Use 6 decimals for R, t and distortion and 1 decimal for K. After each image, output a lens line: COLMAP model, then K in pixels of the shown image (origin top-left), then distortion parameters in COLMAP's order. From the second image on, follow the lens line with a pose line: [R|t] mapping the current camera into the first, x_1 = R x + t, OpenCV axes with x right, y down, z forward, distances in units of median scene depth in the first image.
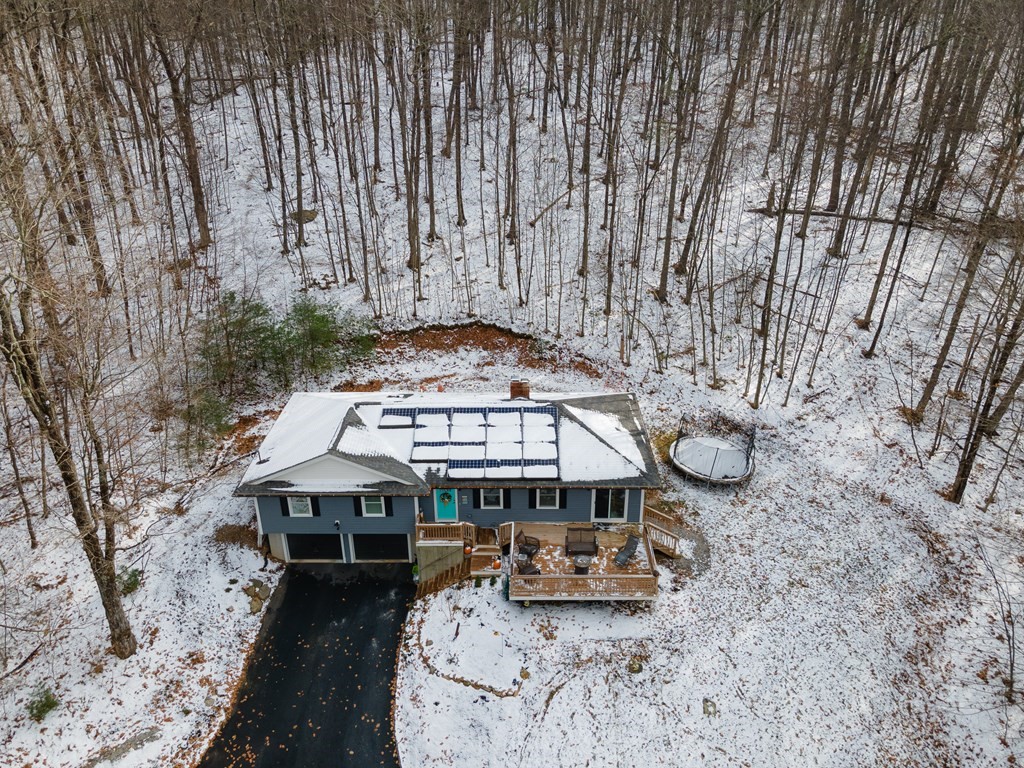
lens RADIAL K [[732.5, 0, 508.8], [0, 732.5, 384.7], [0, 0, 1]] dist [0.039472, 0.019072]
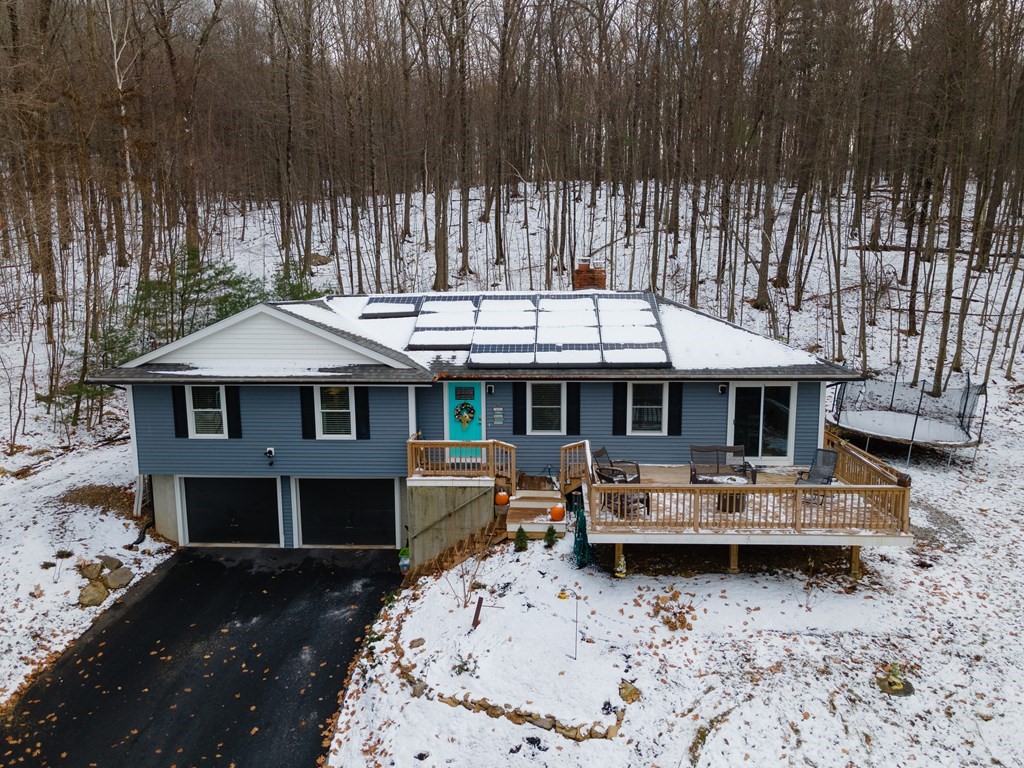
lens RADIAL K [[732.5, 0, 512.3], [0, 732.5, 385.7], [0, 0, 1]] dist [0.039472, 0.019072]
pose [[0.999045, 0.007333, -0.043077, -0.026661], [-0.019433, 0.957531, -0.287673, 0.311929], [0.039138, 0.288236, 0.956759, 0.479585]]
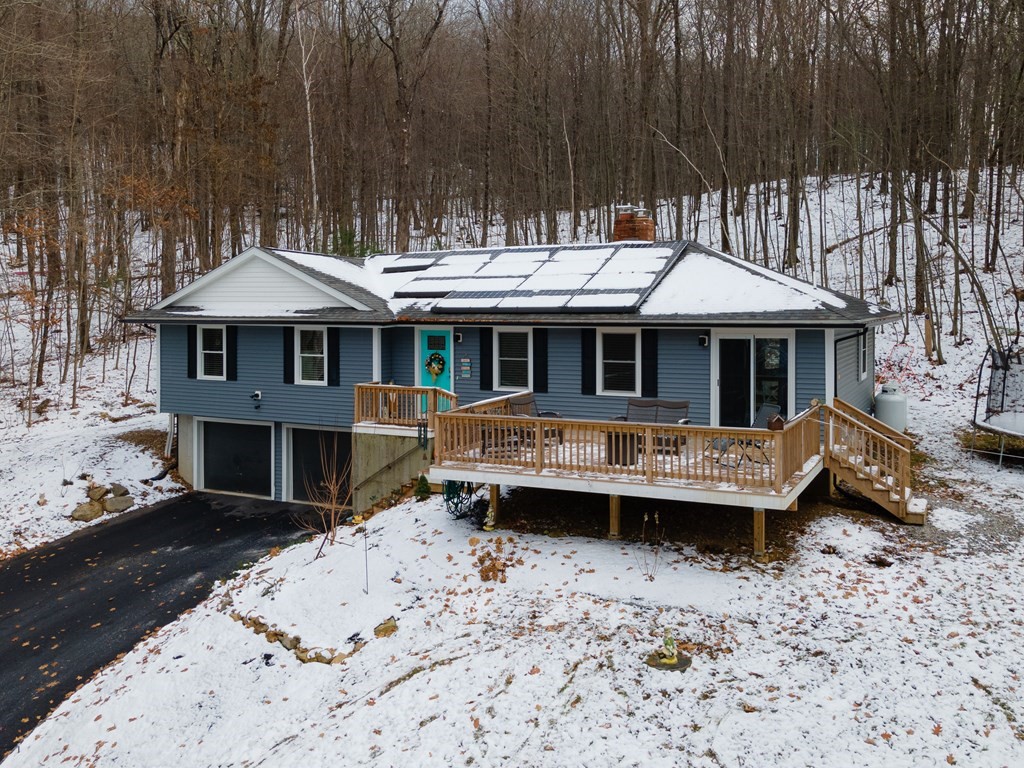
lens RADIAL K [[878.2, 0, 534.9], [0, 878.2, 305.2], [0, 0, 1]] dist [0.022437, 0.022079]
pose [[0.905829, 0.006593, -0.423592, 0.255236], [-0.188462, 0.901763, -0.388980, 0.364684], [0.379415, 0.432181, 0.818086, 0.526220]]
